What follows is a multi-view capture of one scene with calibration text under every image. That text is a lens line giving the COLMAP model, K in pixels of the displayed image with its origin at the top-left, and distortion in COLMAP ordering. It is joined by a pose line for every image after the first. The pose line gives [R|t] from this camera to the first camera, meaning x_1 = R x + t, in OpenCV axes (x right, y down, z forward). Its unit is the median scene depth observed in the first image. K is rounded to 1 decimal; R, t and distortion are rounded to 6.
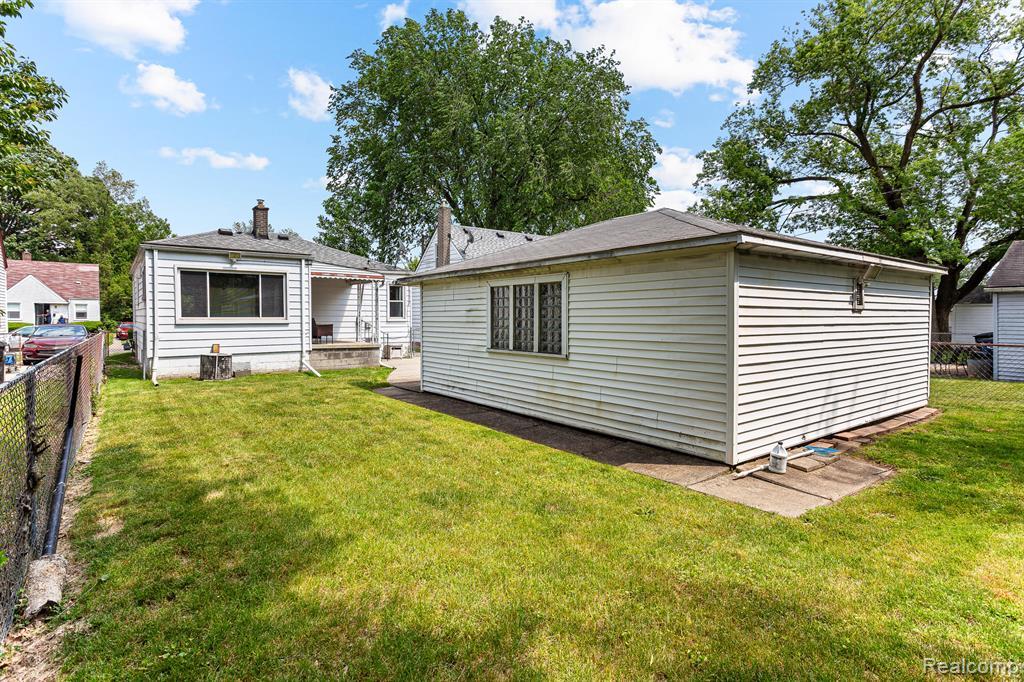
lens RADIAL K [[518.6, 0, 512.1], [0, 518.6, 322.1], [0, 0, 1]] dist [0.000037, -0.000011]
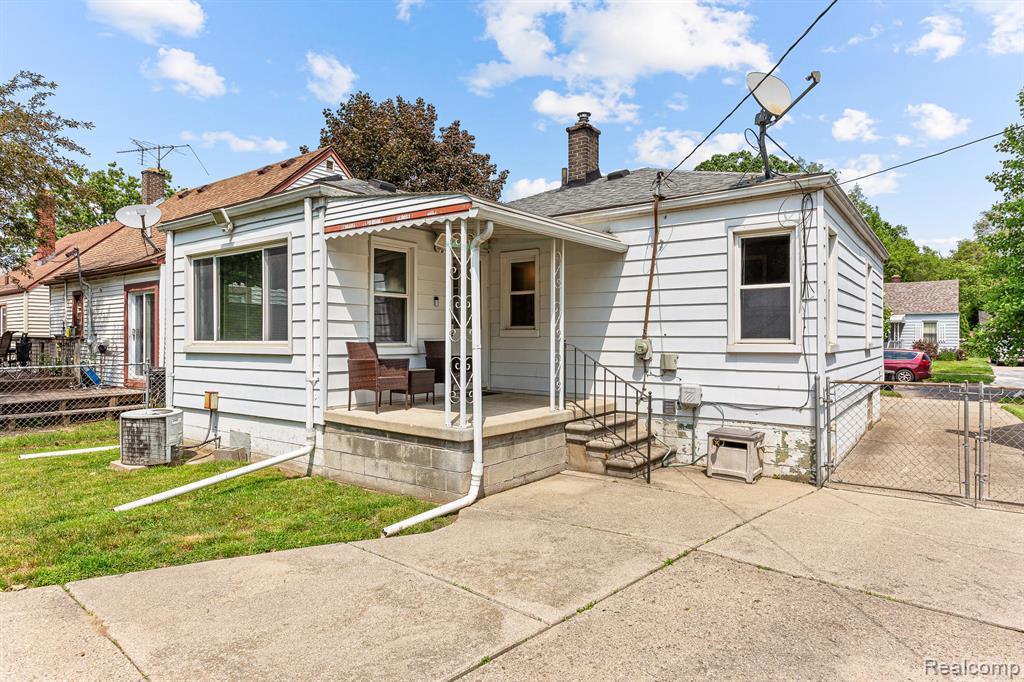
lens RADIAL K [[613.1, 0, 512.0], [0, 613.1, 341.0], [0, 0, 1]] dist [0.002956, -0.024857]
pose [[0.285279, 0.005191, -0.958430, 0.103506], [-0.006308, 0.999974, 0.003539, -0.012243], [0.958424, 0.005036, 0.285304, 1.012226]]
